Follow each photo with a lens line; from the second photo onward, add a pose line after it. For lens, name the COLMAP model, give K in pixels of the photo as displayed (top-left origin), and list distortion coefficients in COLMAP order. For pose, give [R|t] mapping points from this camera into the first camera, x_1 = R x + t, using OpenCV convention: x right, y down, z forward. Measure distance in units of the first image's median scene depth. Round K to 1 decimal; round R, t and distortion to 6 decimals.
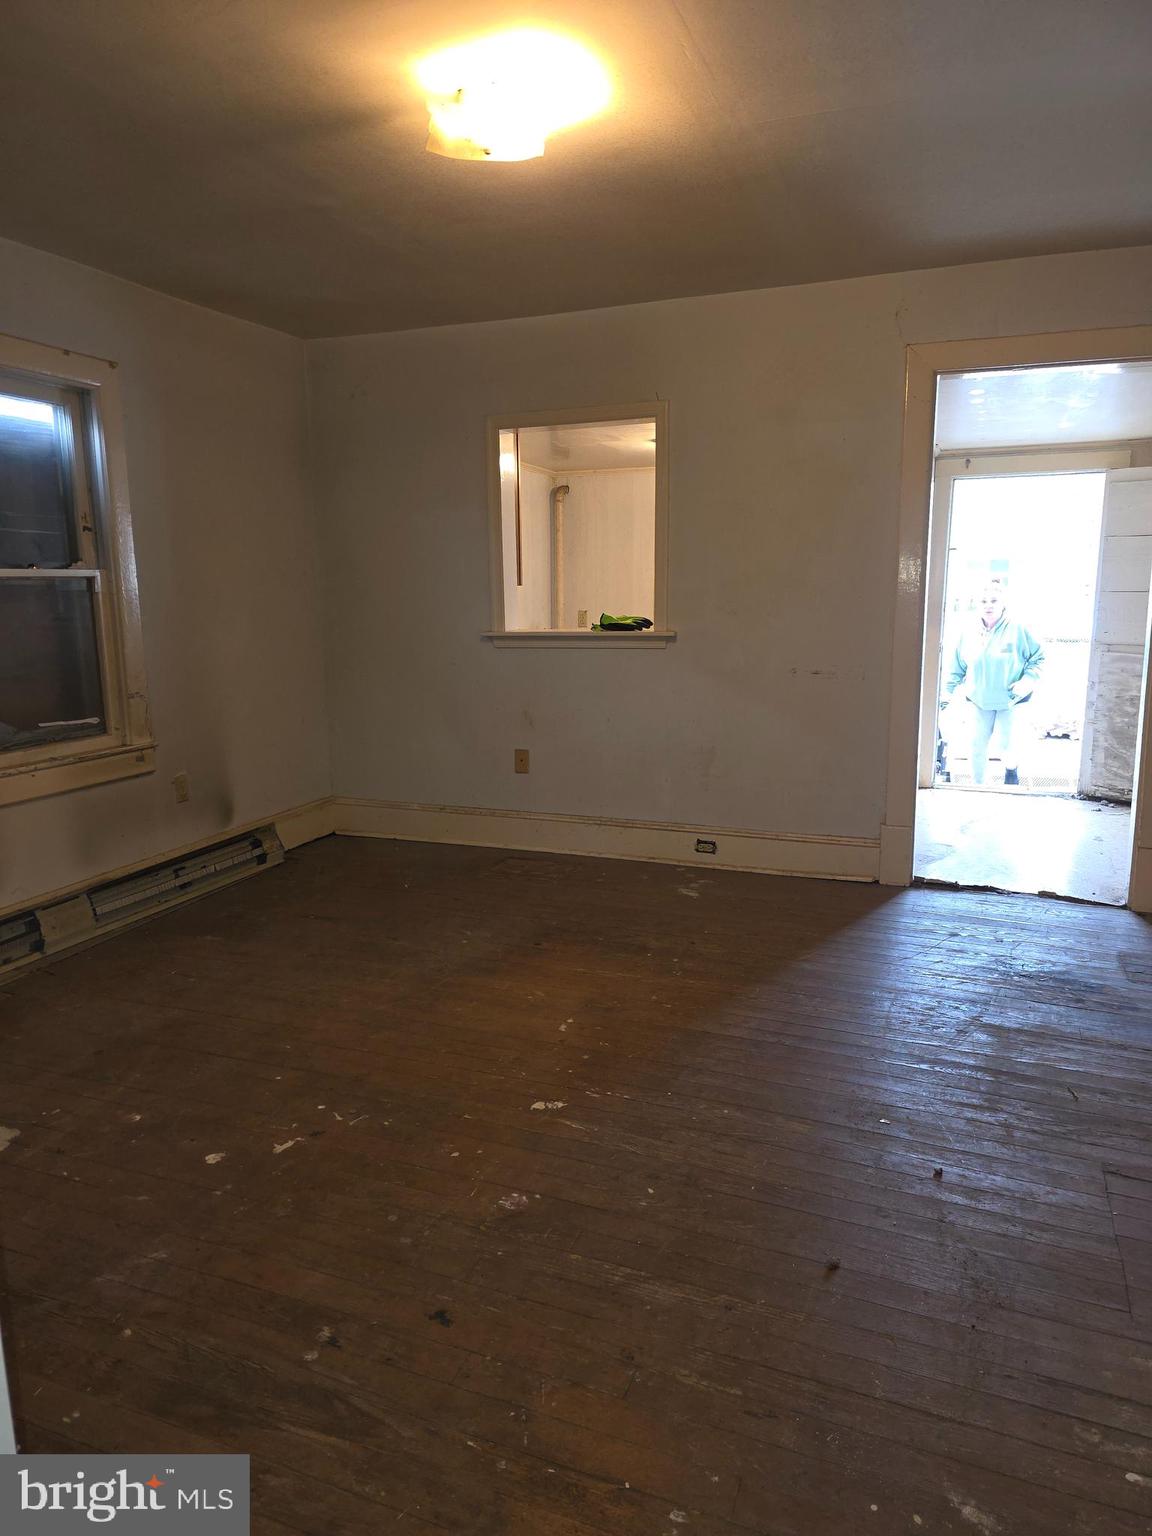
lens RADIAL K [[1042.4, 0, 560.8], [0, 1042.4, 777.7], [0, 0, 1]] dist [0.061456, -0.052975]
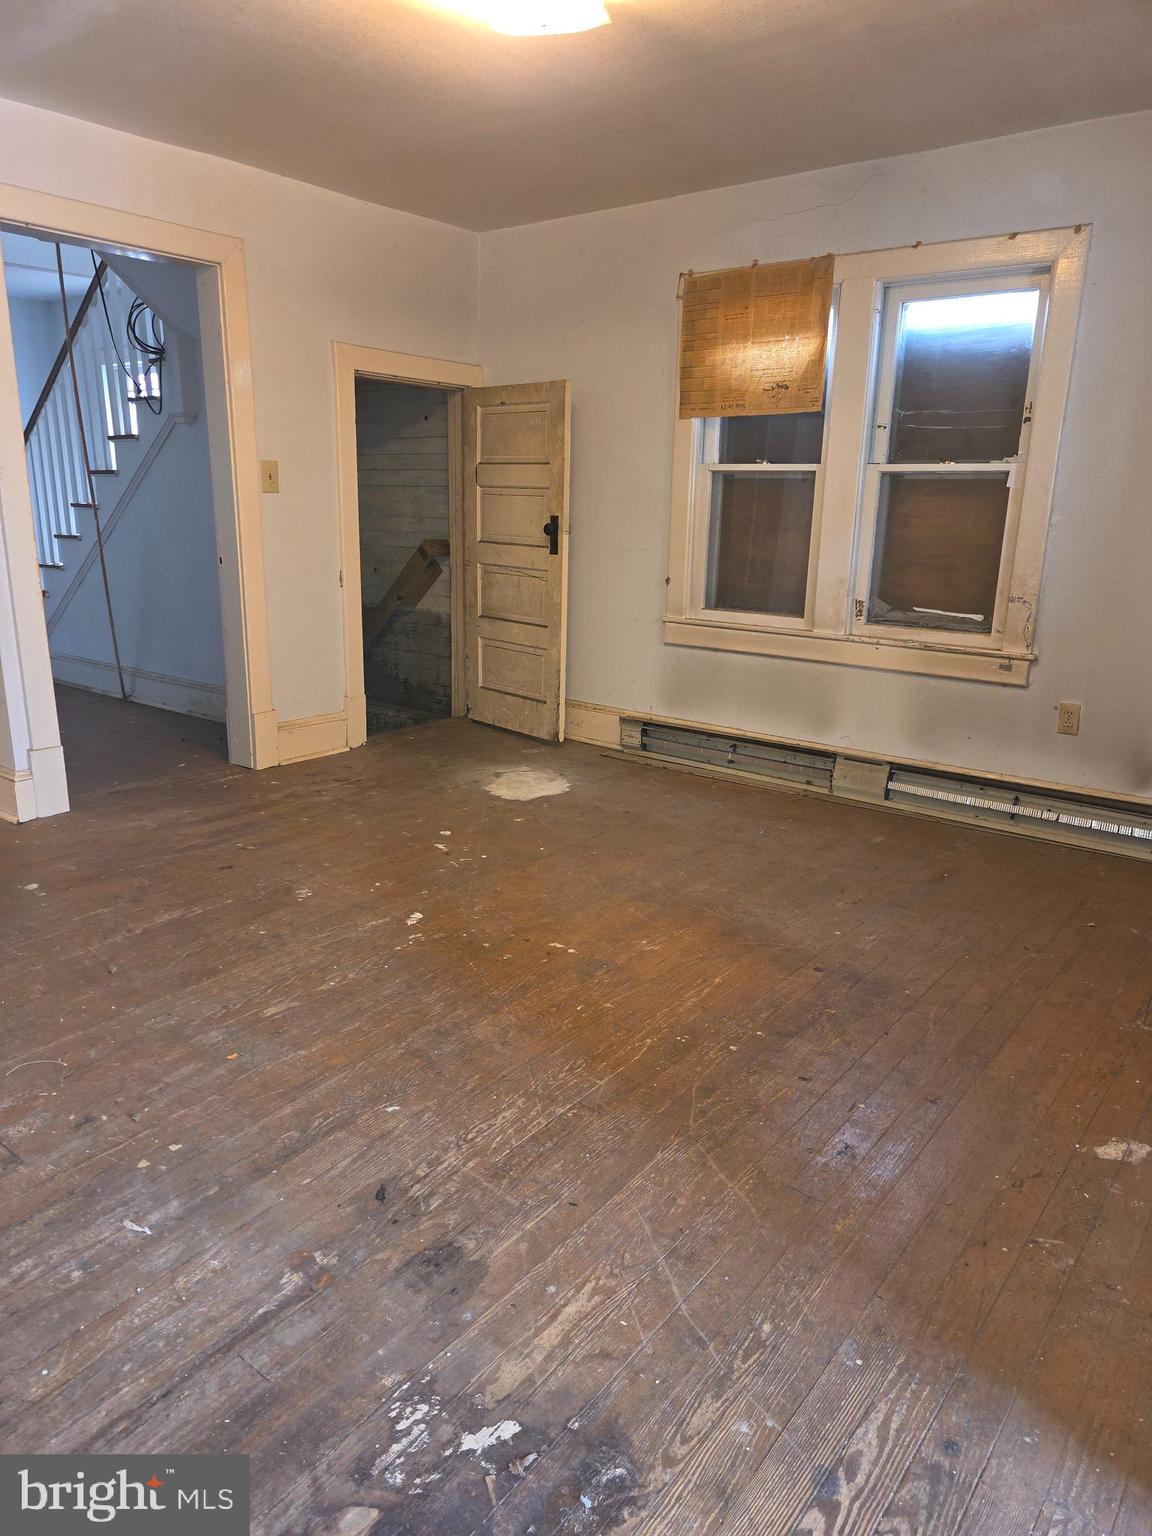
lens RADIAL K [[1042.4, 0, 560.8], [0, 1042.4, 777.7], [0, 0, 1]] dist [0.061456, -0.052975]
pose [[-0.297323, 0.260176, -0.918644, 0.671927], [-0.188570, 0.927202, 0.323632, -0.171131], [0.935970, 0.269452, -0.226617, 0.941783]]
